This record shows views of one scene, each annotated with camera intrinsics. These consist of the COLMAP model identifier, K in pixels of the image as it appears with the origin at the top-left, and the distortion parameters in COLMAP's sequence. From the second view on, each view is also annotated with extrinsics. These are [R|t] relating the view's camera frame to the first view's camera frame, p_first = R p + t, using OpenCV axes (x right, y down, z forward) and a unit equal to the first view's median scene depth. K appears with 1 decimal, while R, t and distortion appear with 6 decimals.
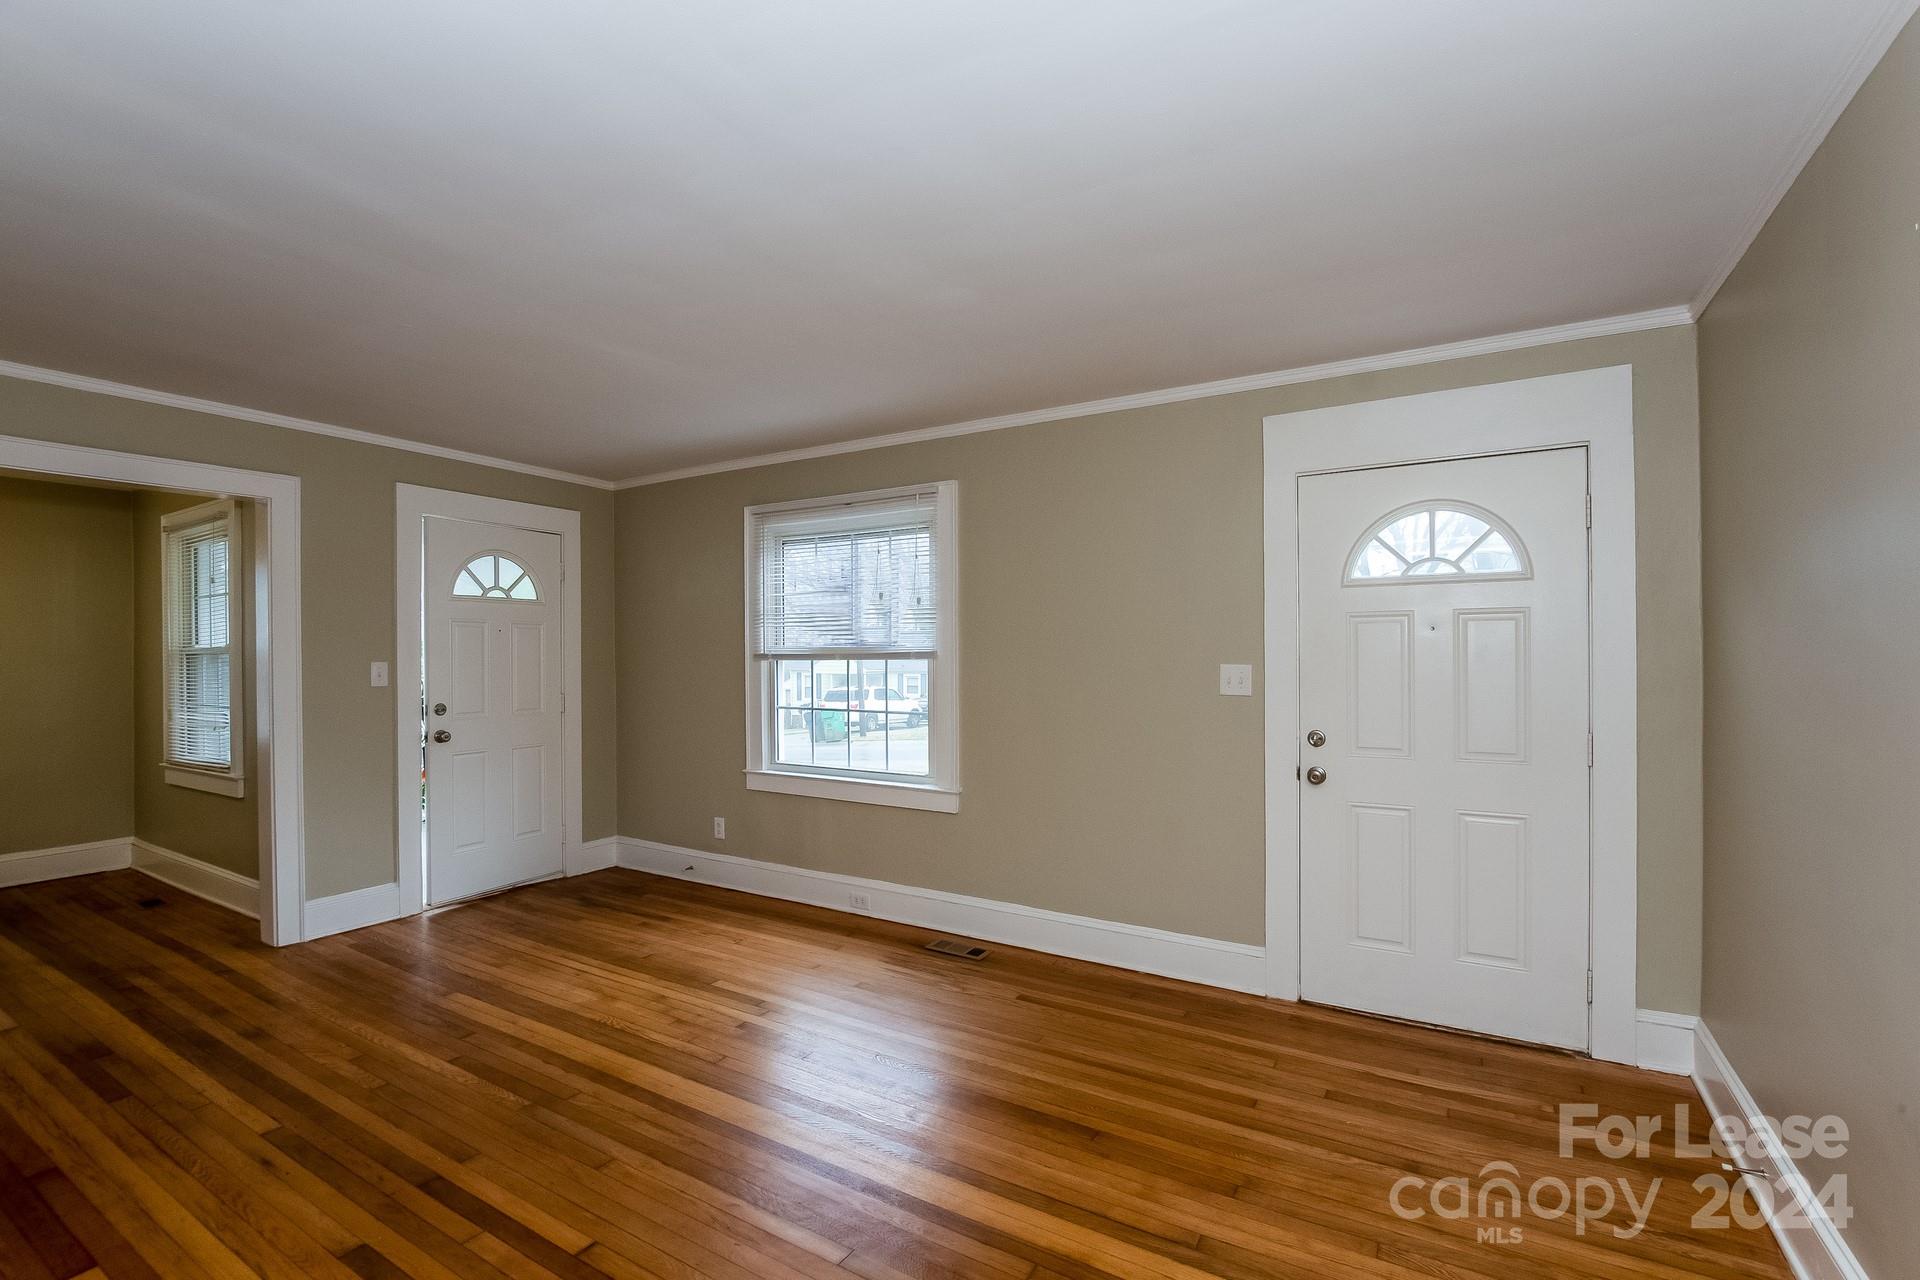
lens RADIAL K [[877.0, 0, 1044.8], [0, 877.0, 652.9], [0, 0, 1]] dist [-0.012988, 0.000467]
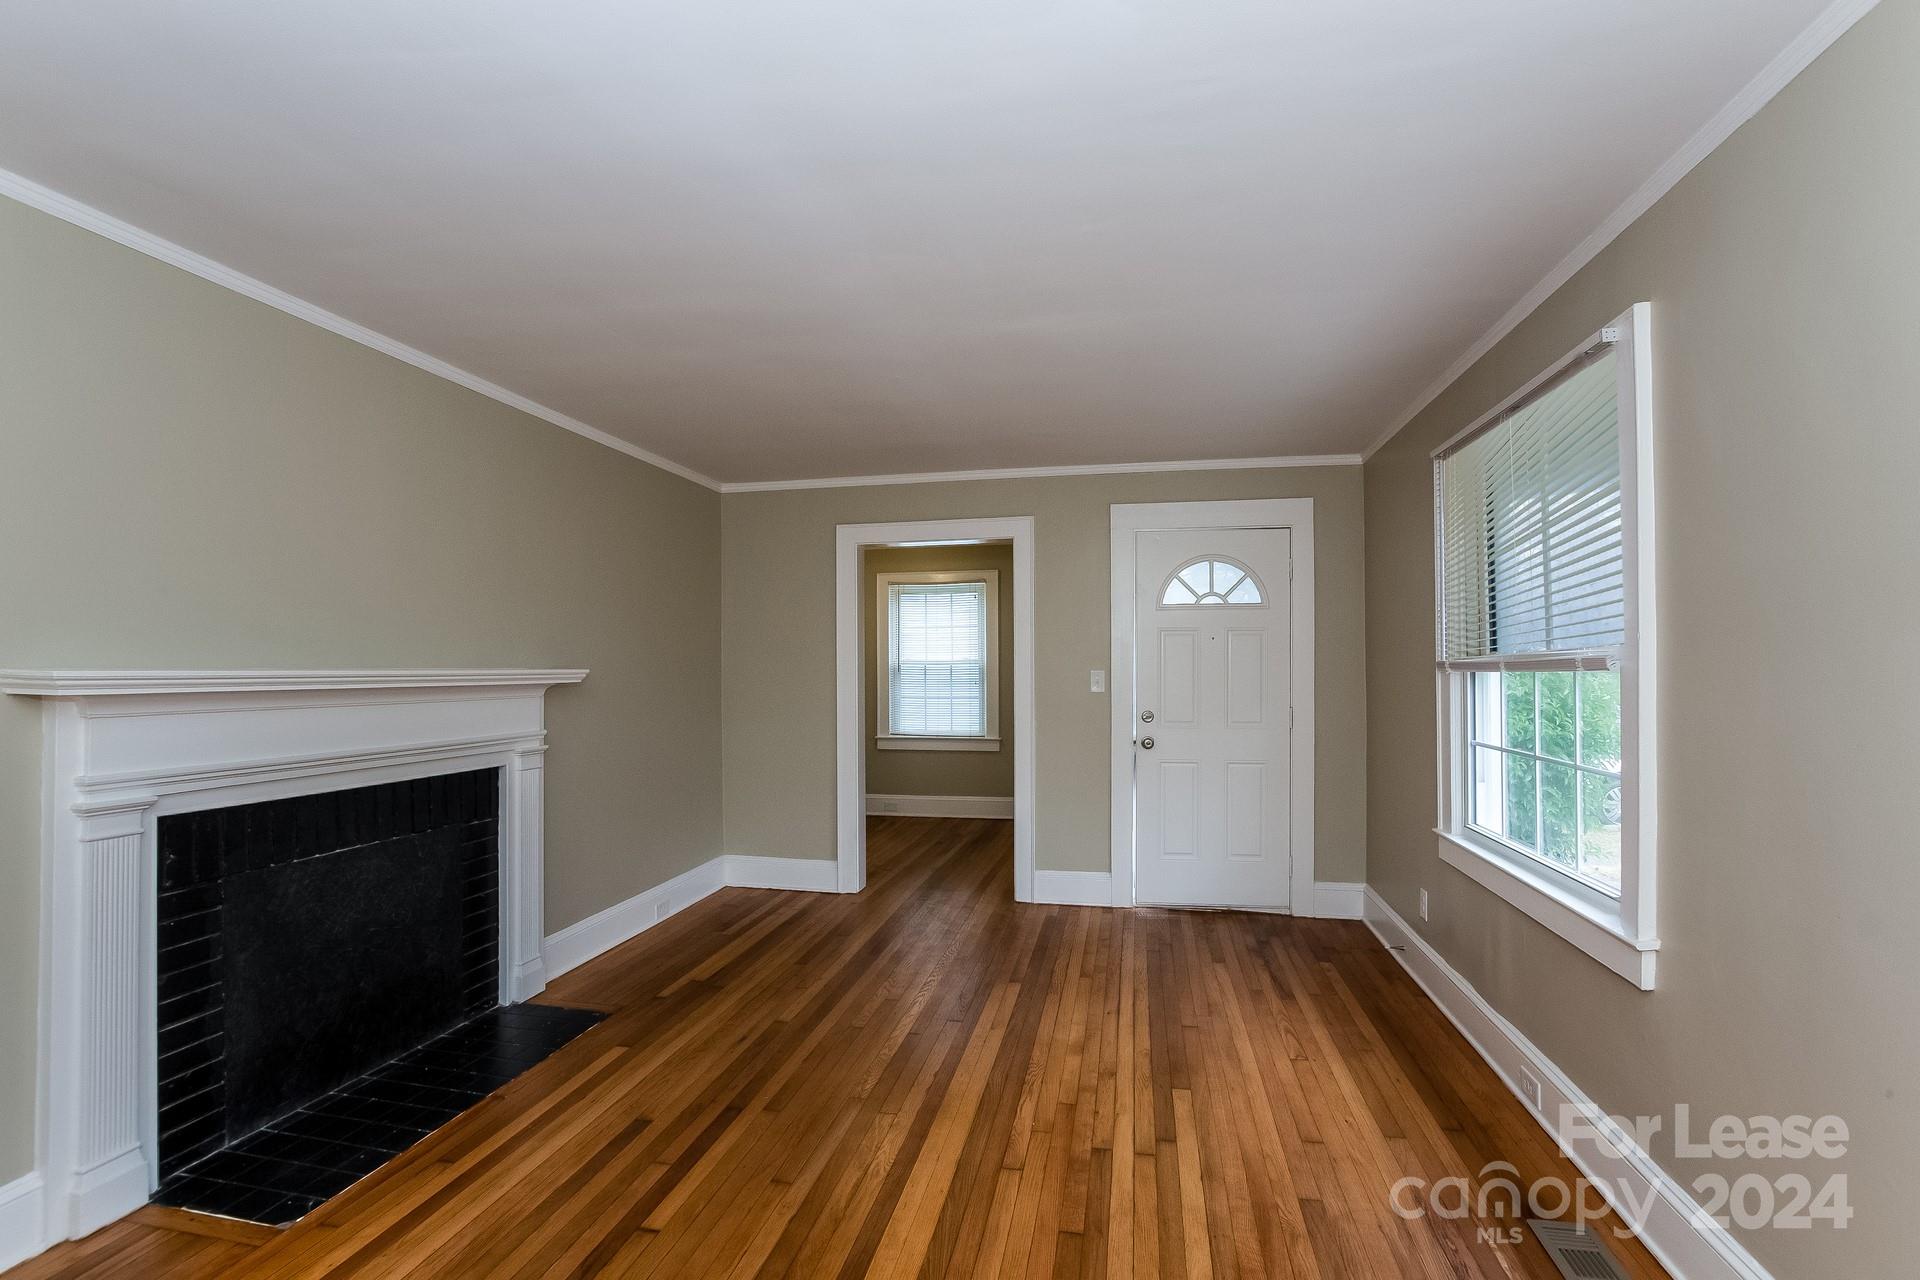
lens RADIAL K [[890.2, 0, 904.3], [0, 890.2, 659.5], [0, 0, 1]] dist [-0.018565, 0.000290]
pose [[0.240654, -0.004643, -0.970600, 0.281181], [0.003305, 0.999987, -0.003964, 0.000714], [0.970605, -0.002254, 0.240667, 0.502980]]
